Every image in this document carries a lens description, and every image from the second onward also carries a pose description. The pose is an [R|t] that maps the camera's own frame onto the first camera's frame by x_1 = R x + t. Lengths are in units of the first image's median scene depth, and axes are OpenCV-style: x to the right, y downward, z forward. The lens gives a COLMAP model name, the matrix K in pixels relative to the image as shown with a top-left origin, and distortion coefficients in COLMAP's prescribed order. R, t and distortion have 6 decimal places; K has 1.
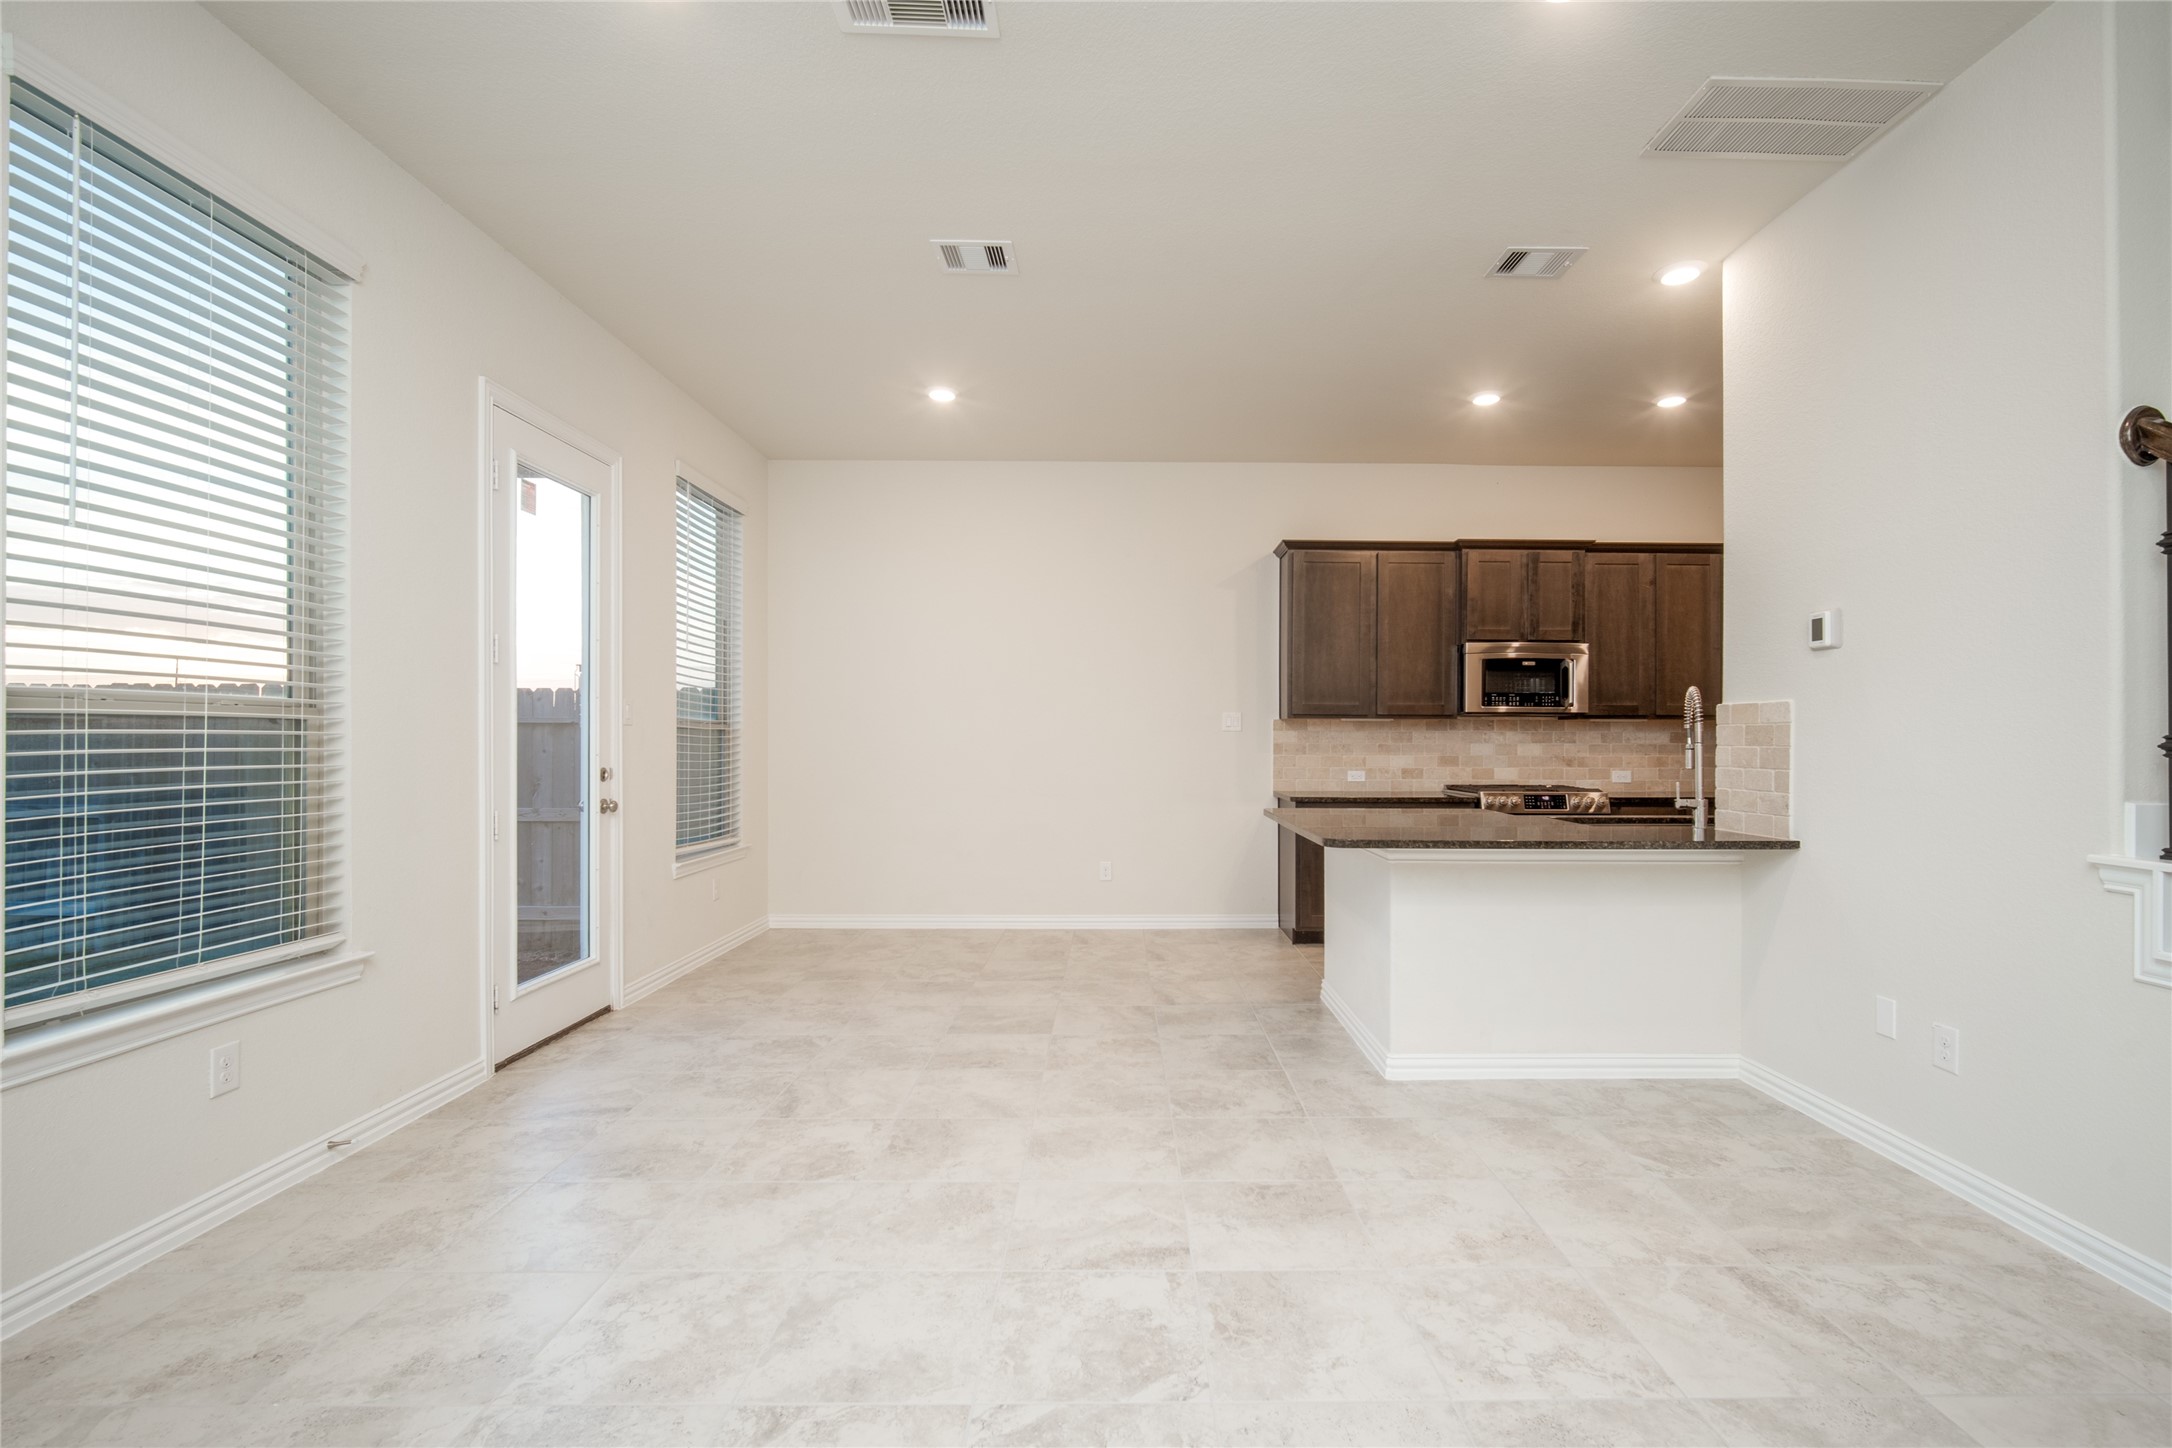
lens RADIAL K [[958.5, 0, 1134.8], [0, 958.5, 728.5], [0, 0, 1]] dist [-0.005700, 0.001371]
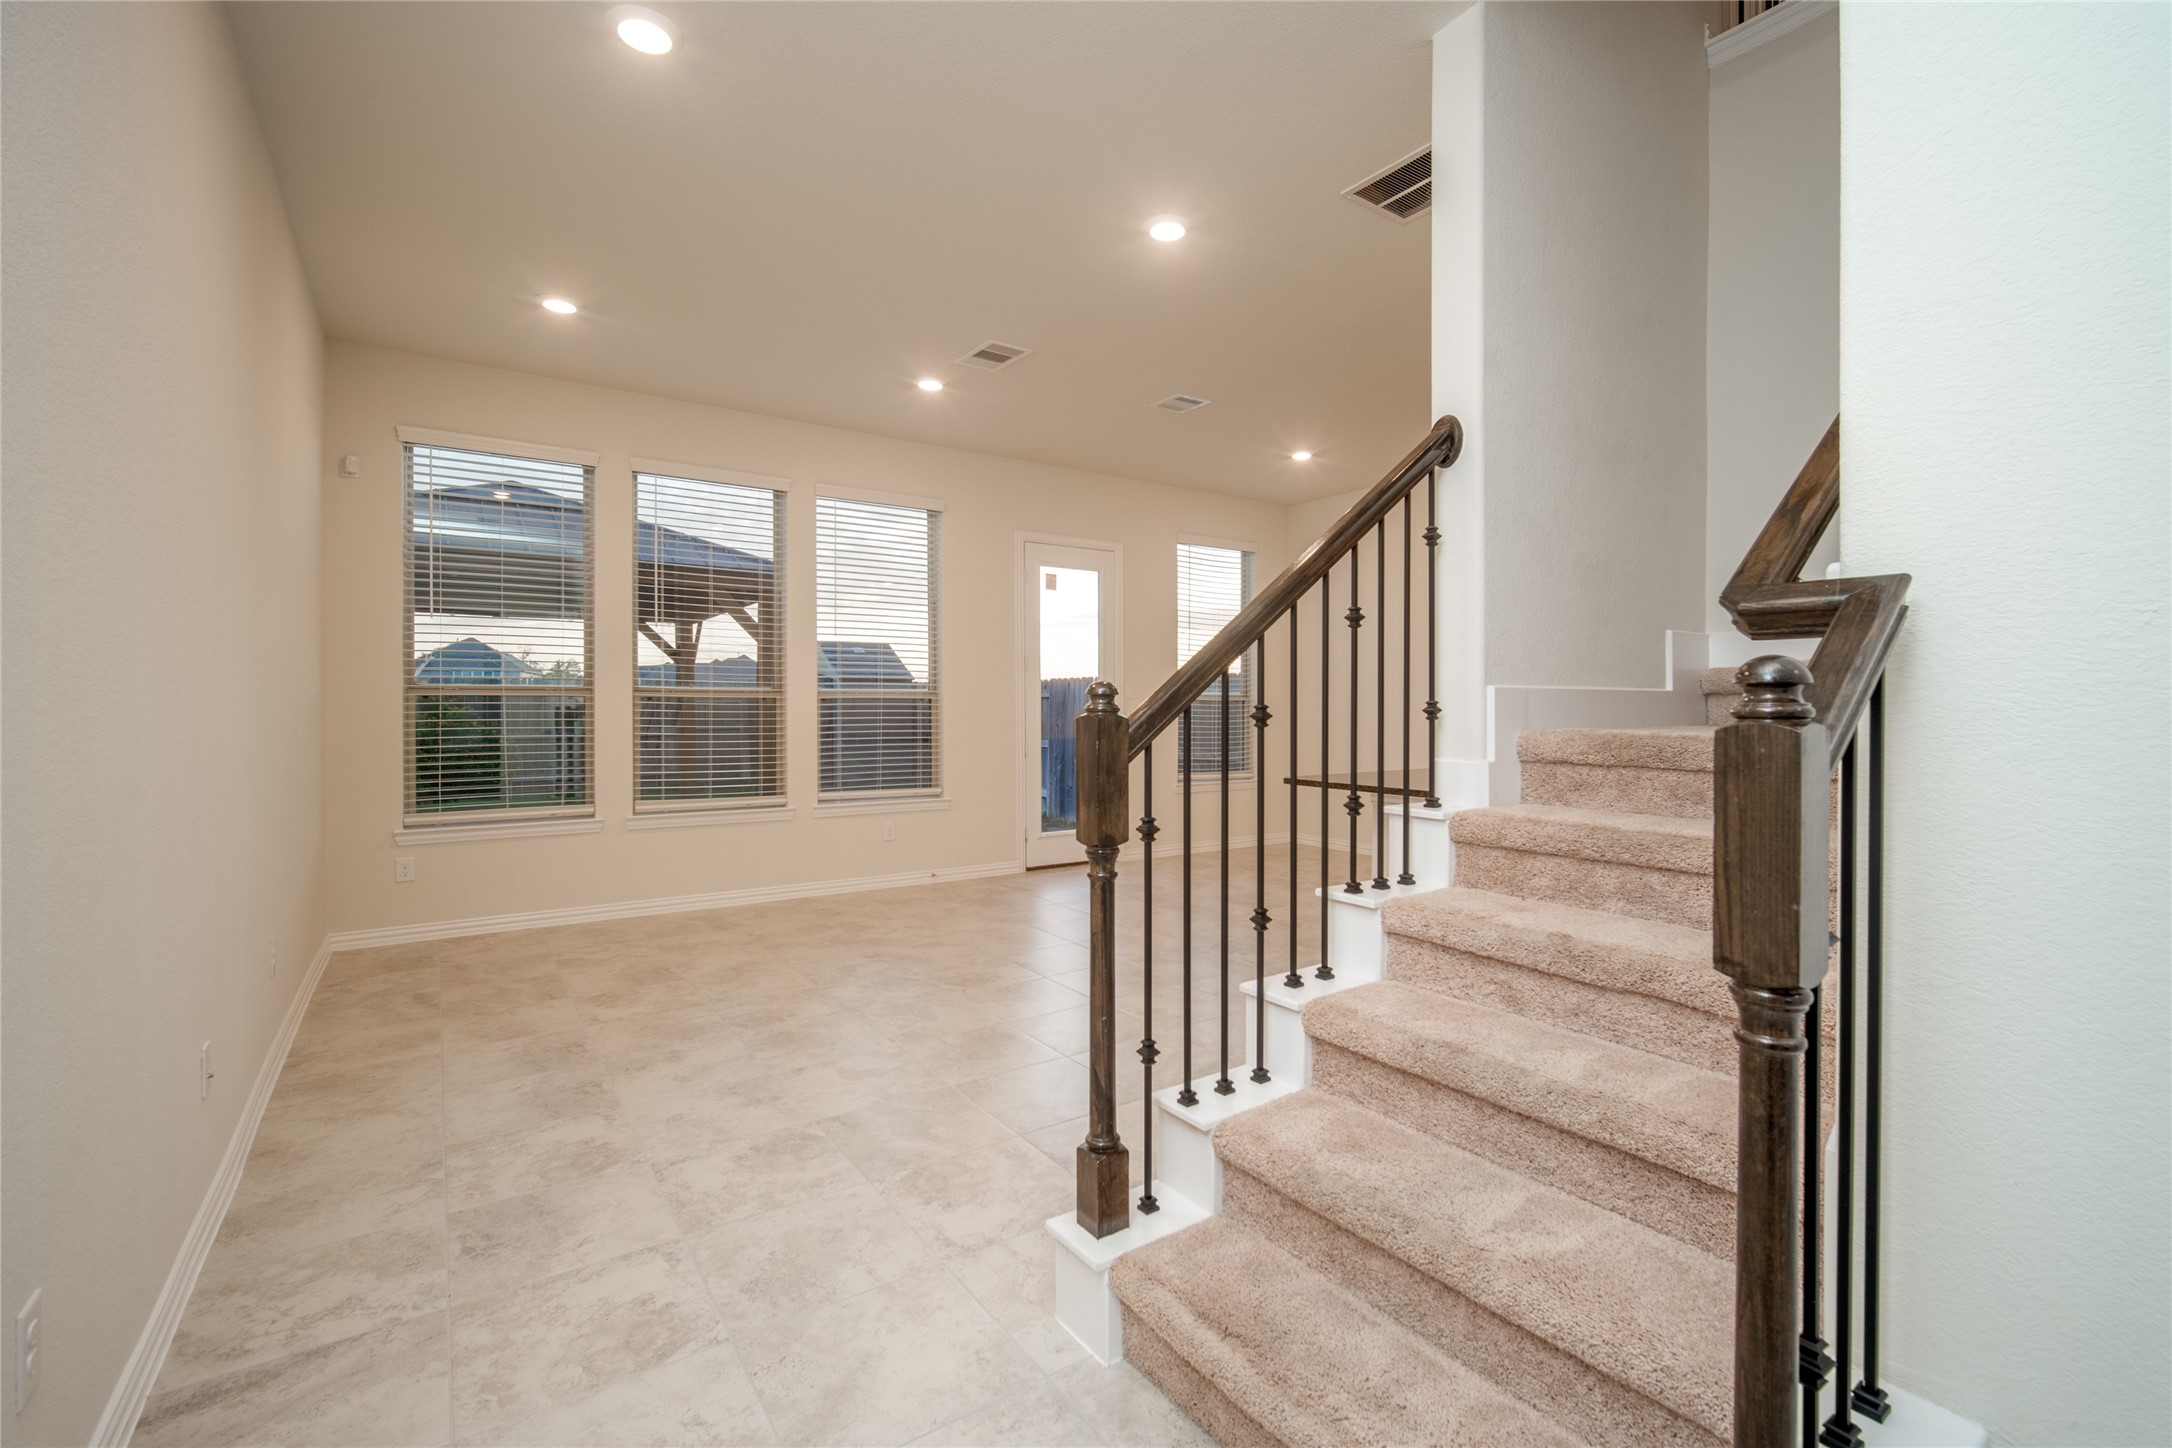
lens RADIAL K [[958.5, 0, 1129.6], [0, 958.5, 680.8], [0, 0, 1]] dist [-0.005700, 0.001371]
pose [[0.573536, -0.028472, -0.818685, 1.126061], [0.014859, 0.999593, -0.024354, 0.008587], [0.819046, 0.001803, 0.573726, 0.013504]]
